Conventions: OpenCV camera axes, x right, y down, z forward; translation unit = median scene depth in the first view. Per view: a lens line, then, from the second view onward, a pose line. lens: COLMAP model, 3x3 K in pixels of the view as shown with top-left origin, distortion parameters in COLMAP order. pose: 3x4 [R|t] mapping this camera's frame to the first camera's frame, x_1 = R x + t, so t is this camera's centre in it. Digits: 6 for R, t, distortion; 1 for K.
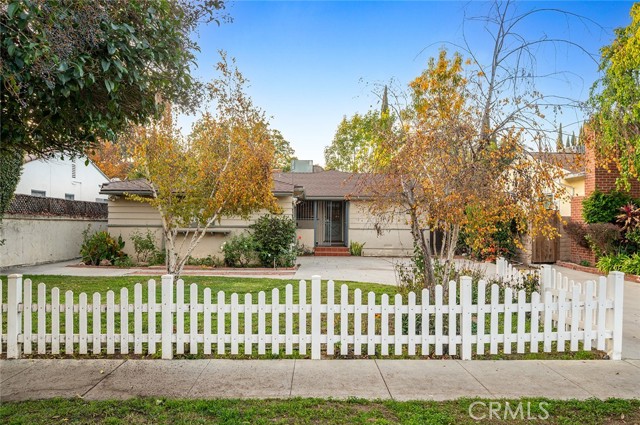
lens RADIAL K [[444.8, 0, 318.5], [0, 444.8, 226.6], [0, 0, 1]] dist [0.002459, 0.000086]
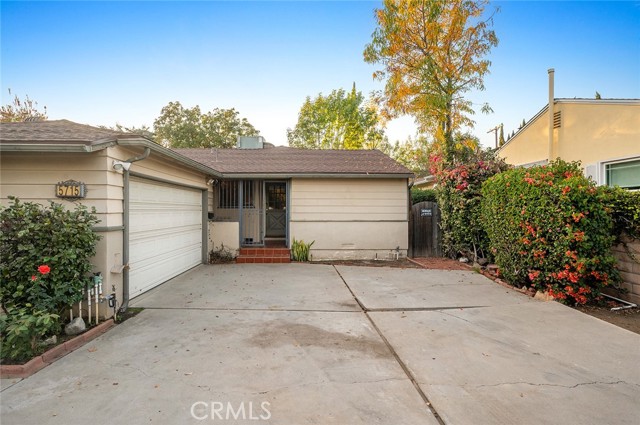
lens RADIAL K [[341.2, 0, 320.0], [0, 341.2, 212.5], [0, 0, 1]] dist [-0.000536, 0.000752]
pose [[0.999160, -0.009894, 0.039765, 0.093638], [0.009742, 0.999944, 0.004016, -0.009873], [-0.039803, -0.003625, 0.999201, 0.479824]]
